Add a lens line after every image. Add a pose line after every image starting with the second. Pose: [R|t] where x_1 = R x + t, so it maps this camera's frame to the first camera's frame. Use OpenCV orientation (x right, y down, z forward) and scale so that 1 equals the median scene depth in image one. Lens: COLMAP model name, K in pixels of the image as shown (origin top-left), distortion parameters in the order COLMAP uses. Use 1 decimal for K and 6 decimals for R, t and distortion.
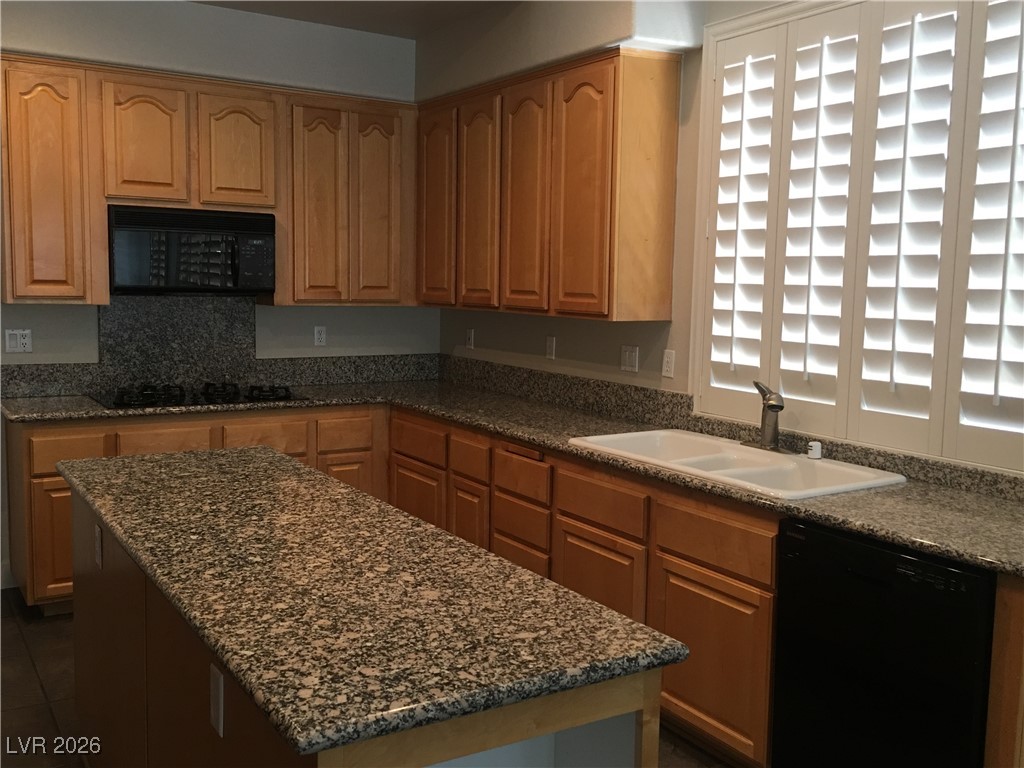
lens RADIAL K [[989.1, 0, 512.0], [0, 989.1, 384.0], [0, 0, 1]] dist [0.056153, -0.006426]
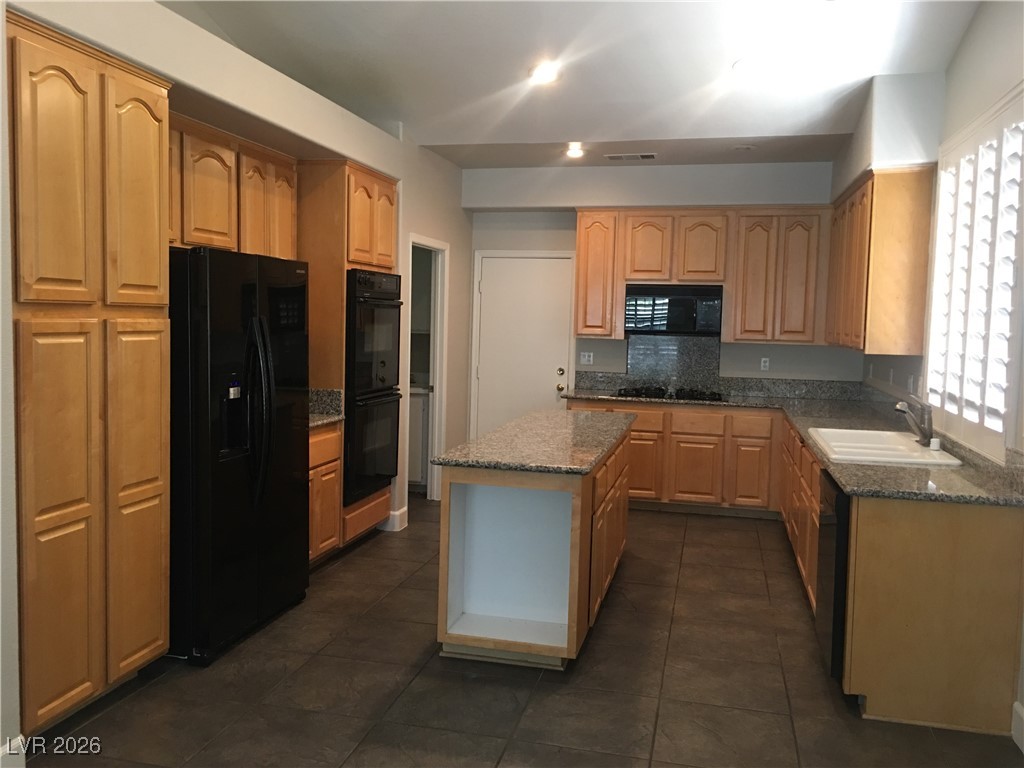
lens RADIAL K [[875.0, 0, 512.0], [0, 875.0, 384.0], [0, 0, 1]] dist [0.046485, -0.000852]
pose [[0.706452, 0.051649, -0.705874, 0.548581], [-0.084824, 0.996324, -0.011991, 0.034360], [0.702659, 0.068346, 0.708236, -0.236445]]
